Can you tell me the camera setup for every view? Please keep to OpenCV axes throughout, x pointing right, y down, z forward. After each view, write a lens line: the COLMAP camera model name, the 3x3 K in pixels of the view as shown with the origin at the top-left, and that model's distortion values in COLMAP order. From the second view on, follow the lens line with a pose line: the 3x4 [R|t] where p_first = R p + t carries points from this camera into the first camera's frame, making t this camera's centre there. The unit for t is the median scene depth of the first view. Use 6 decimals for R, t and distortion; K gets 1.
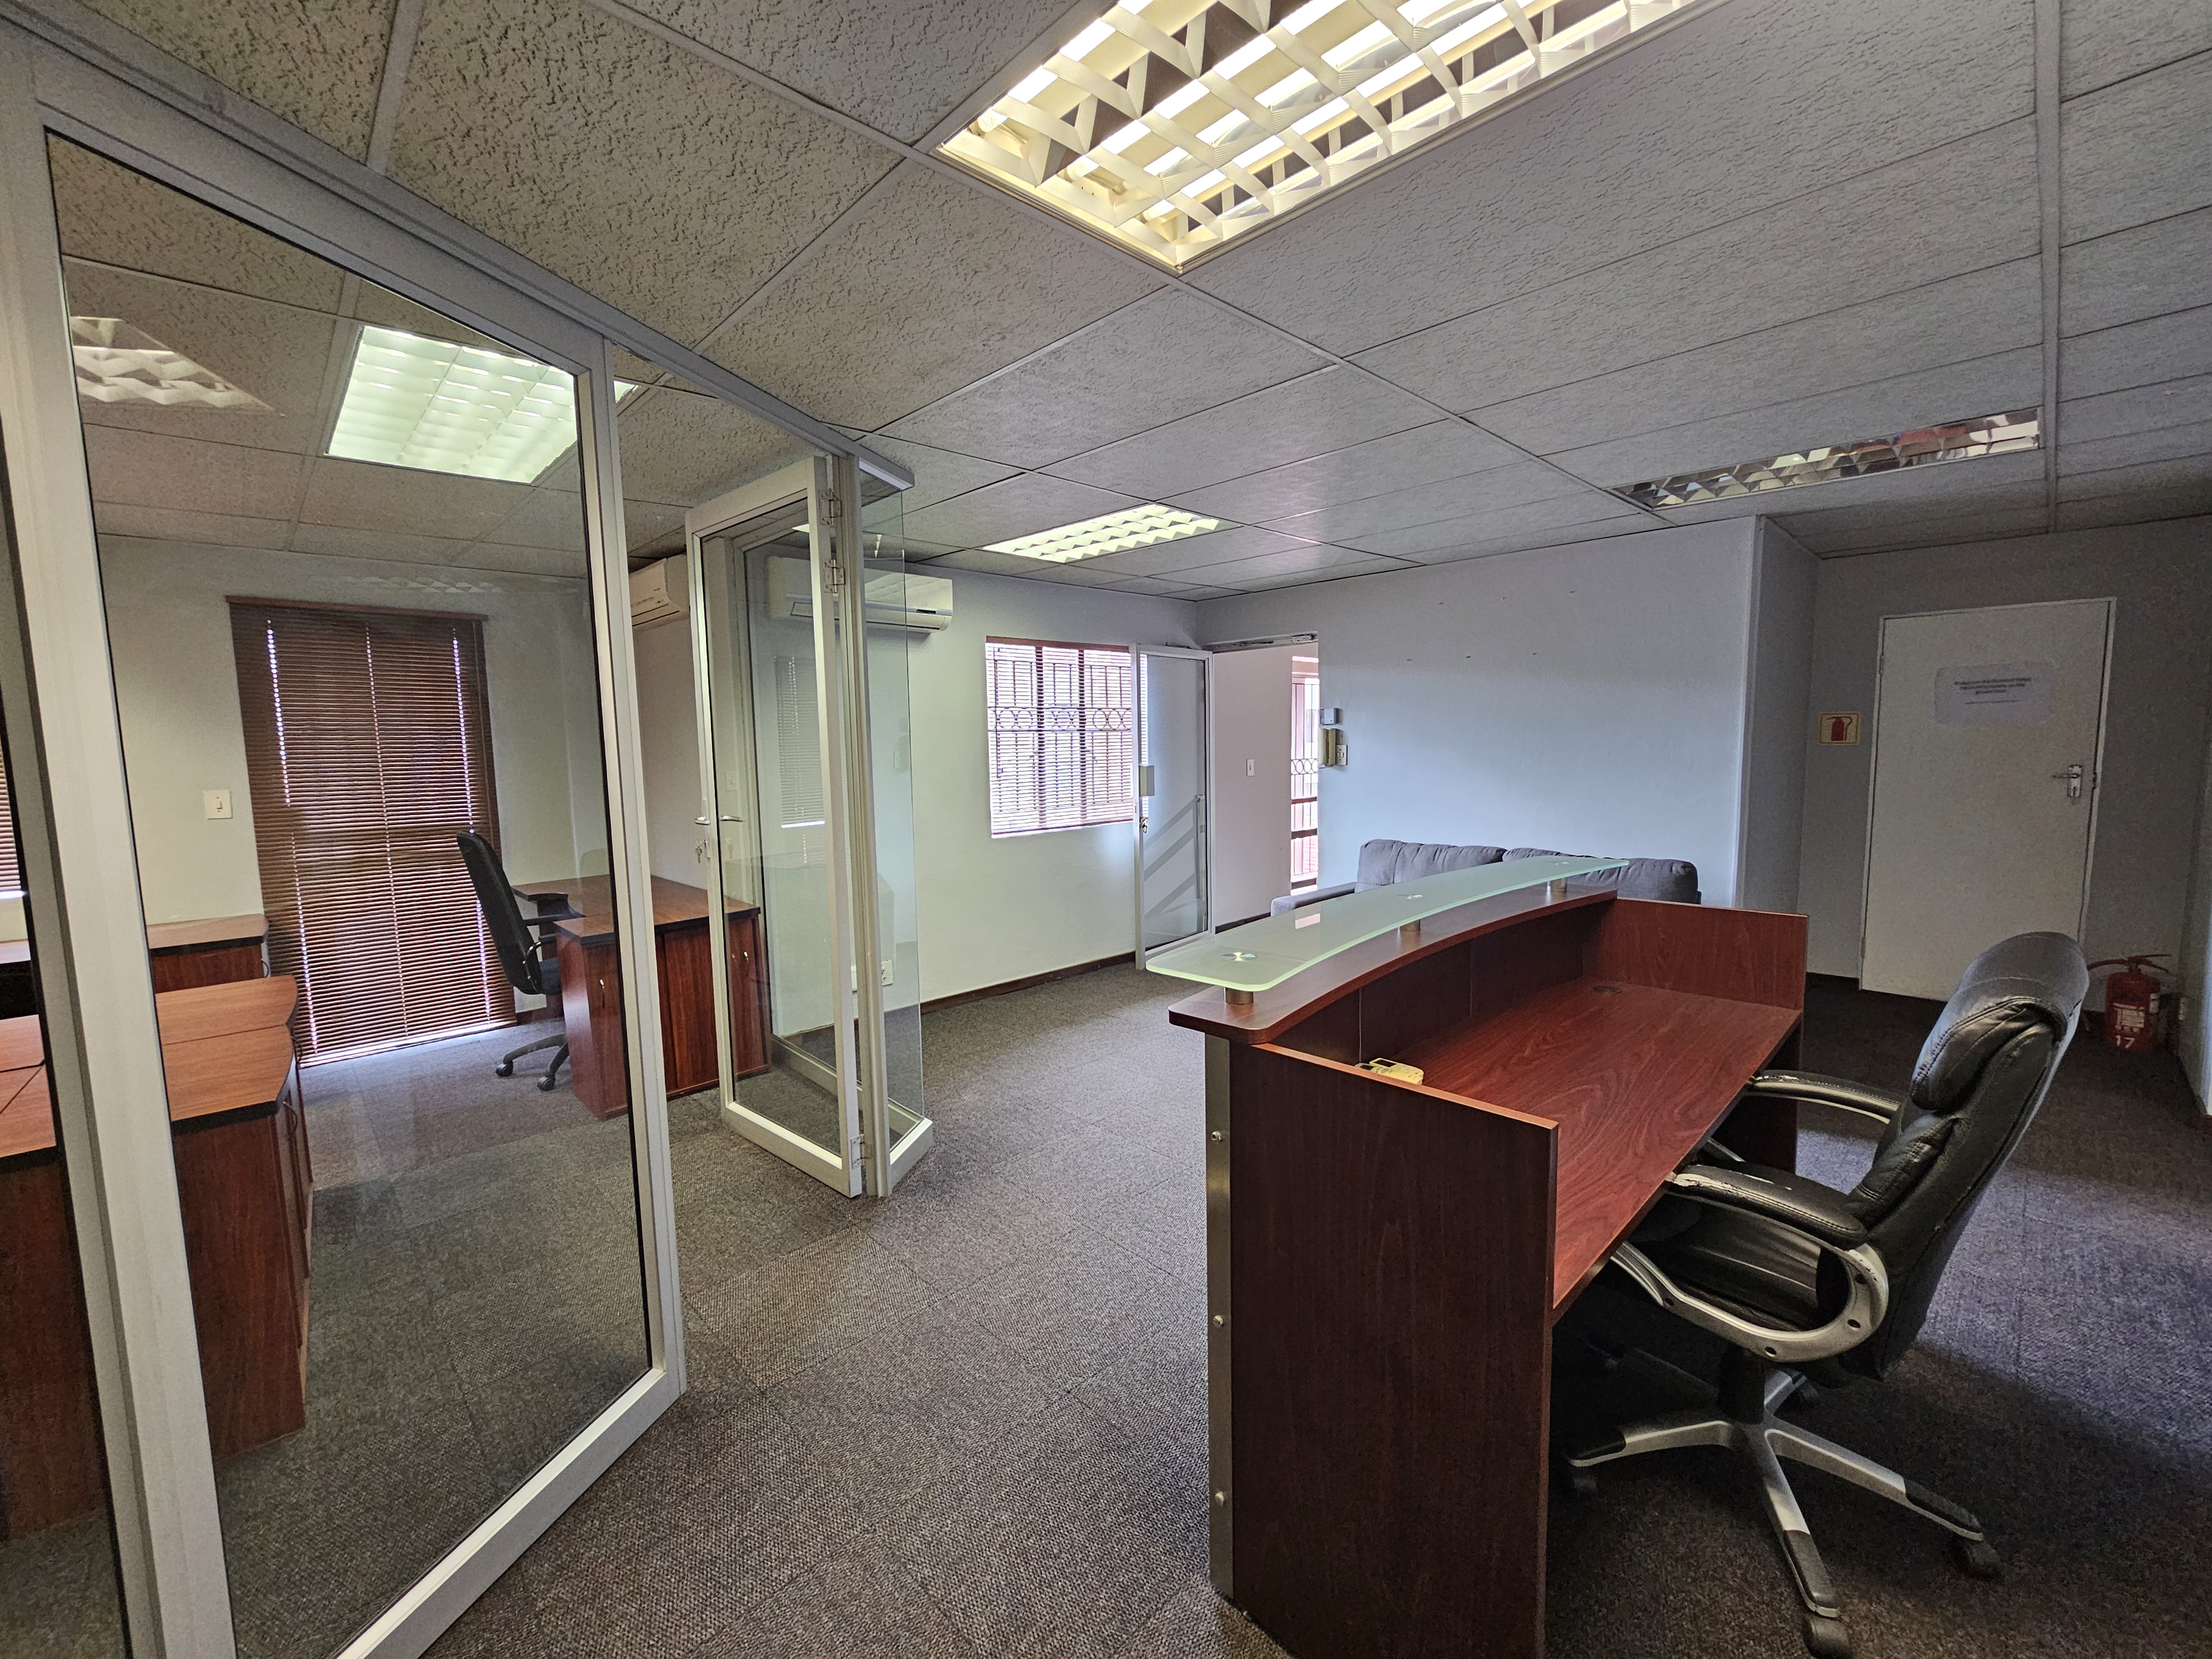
lens RADIAL K [[905.8, 0, 1104.8], [0, 905.8, 826.6], [0, 0, 1]] dist [-0.005739, -0.000589]
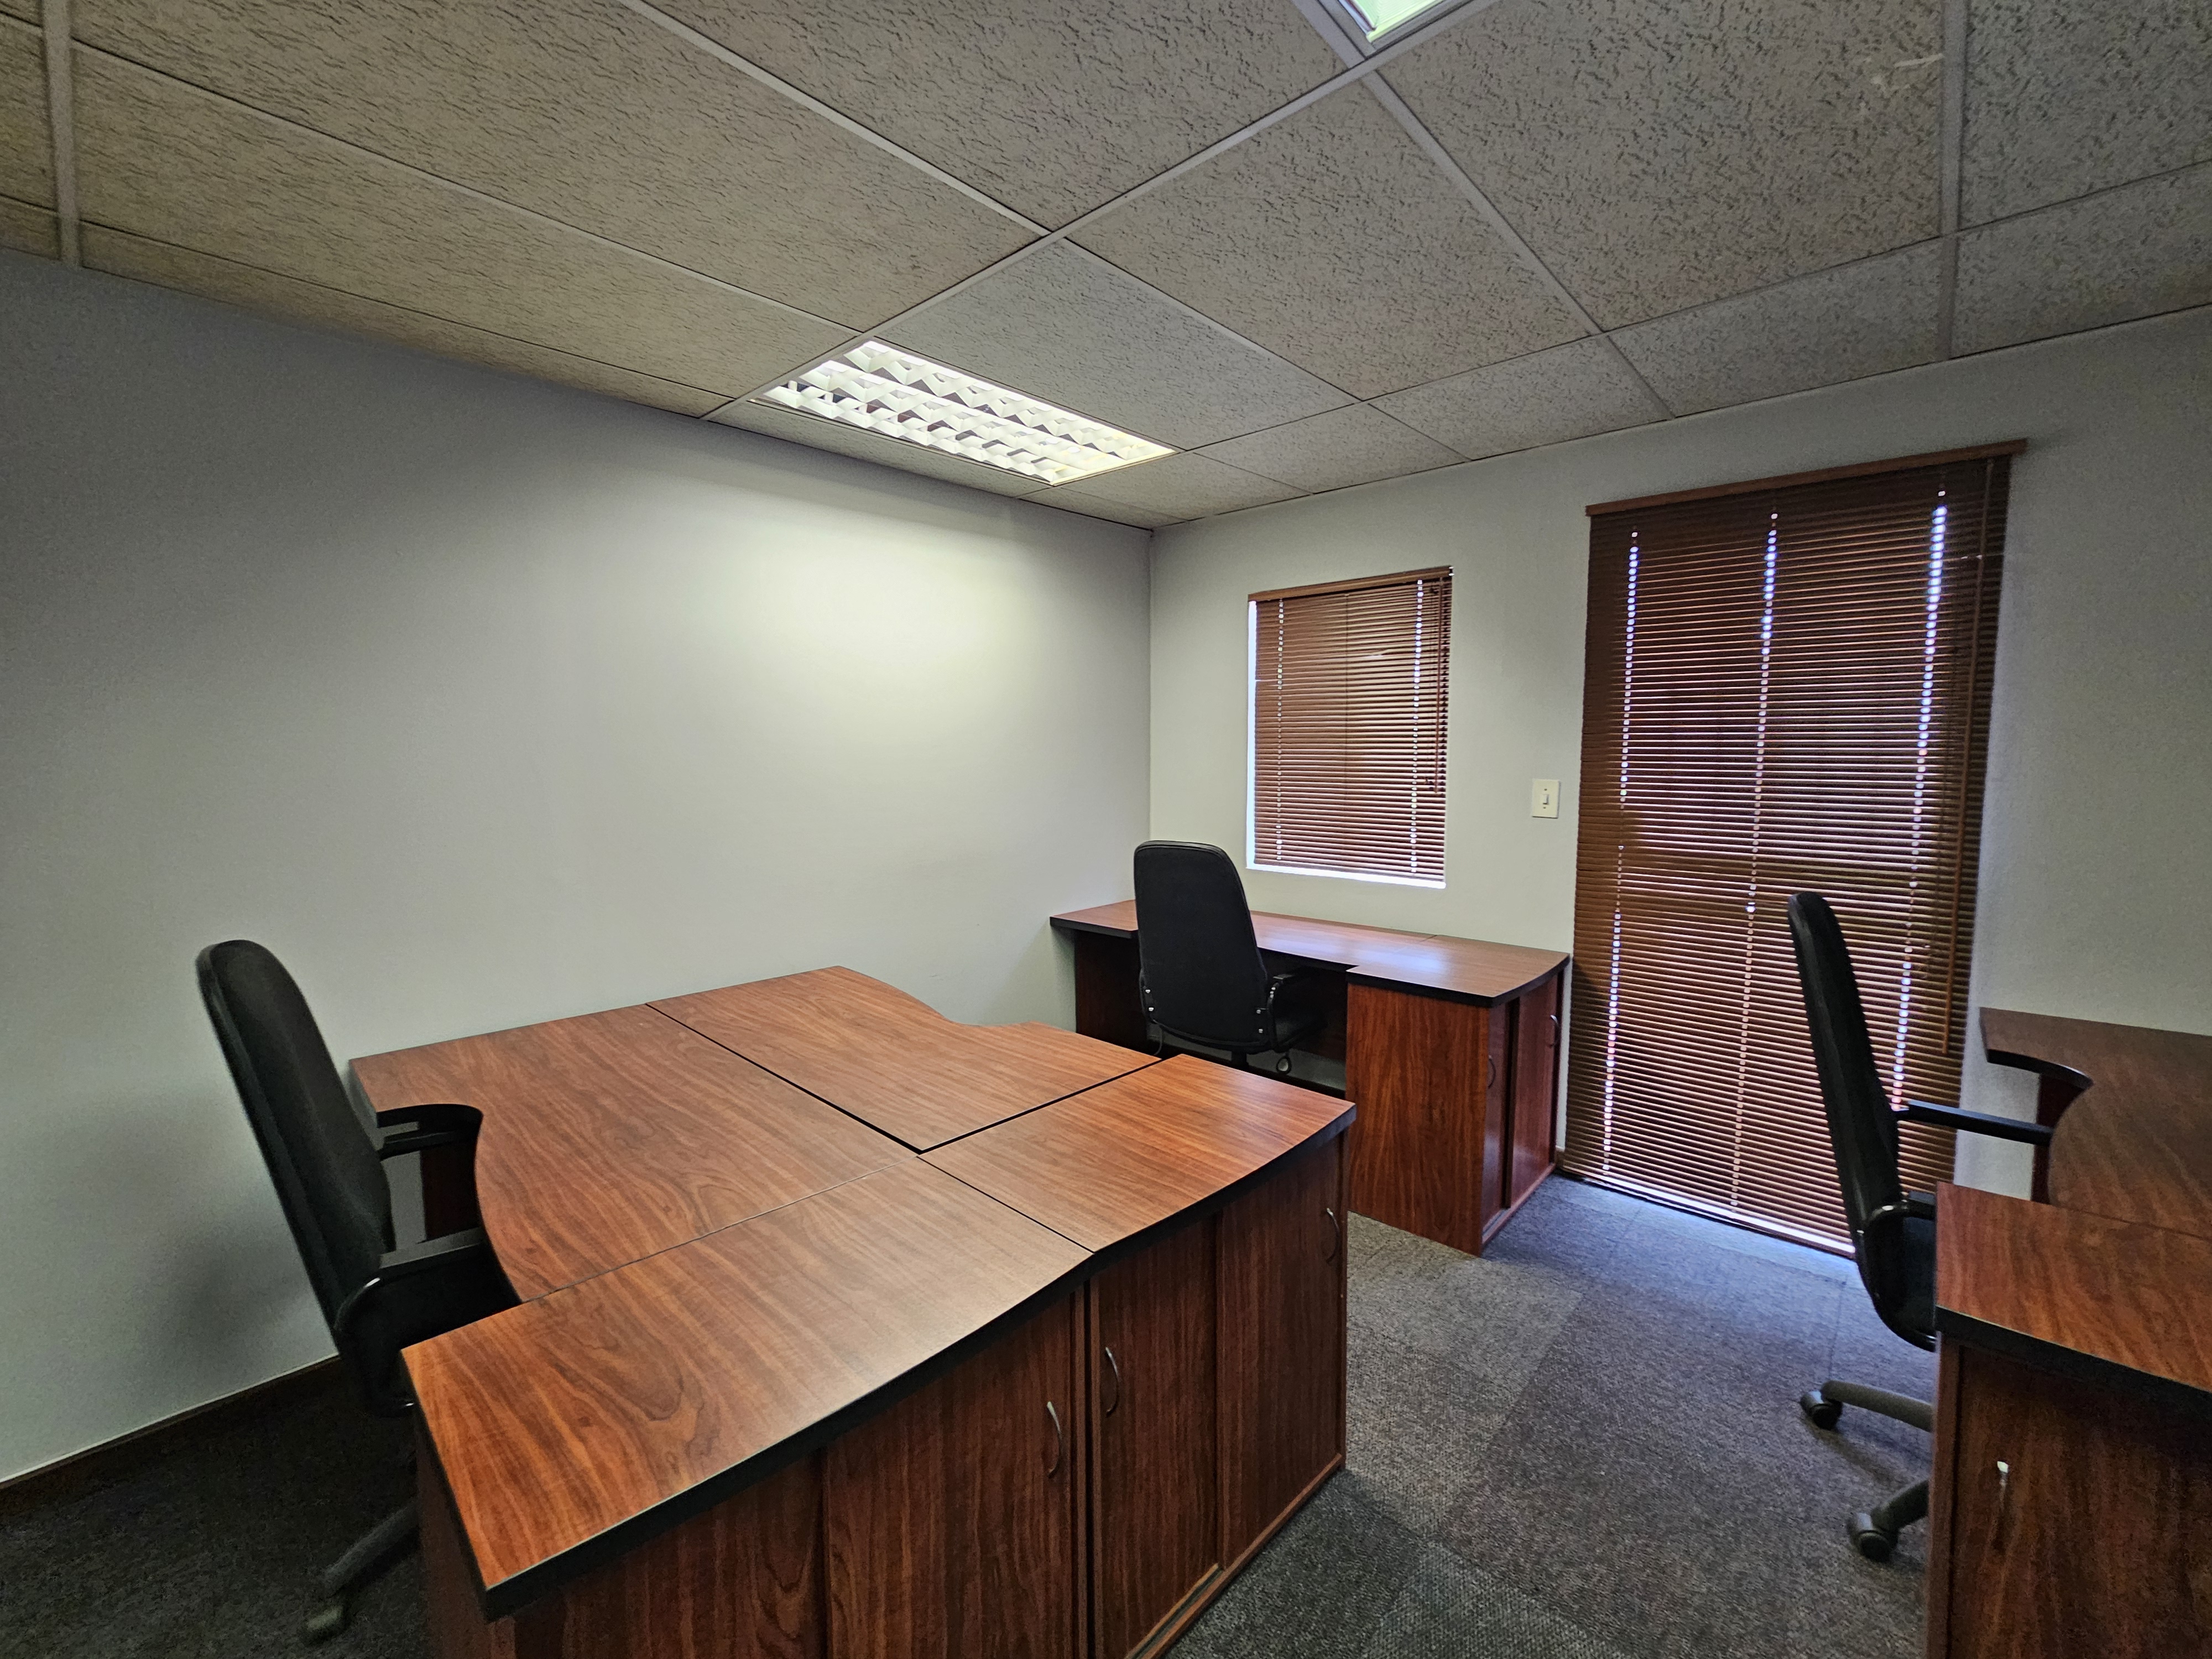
lens RADIAL K [[905.8, 0, 1115.8], [0, 905.8, 819.0], [0, 0, 1]] dist [-0.005739, -0.000589]
pose [[0.065665, 0.093613, -0.993441, -0.252739], [-0.098043, 0.991378, 0.086938, -0.035600], [0.993013, 0.091691, 0.074277, 0.566436]]
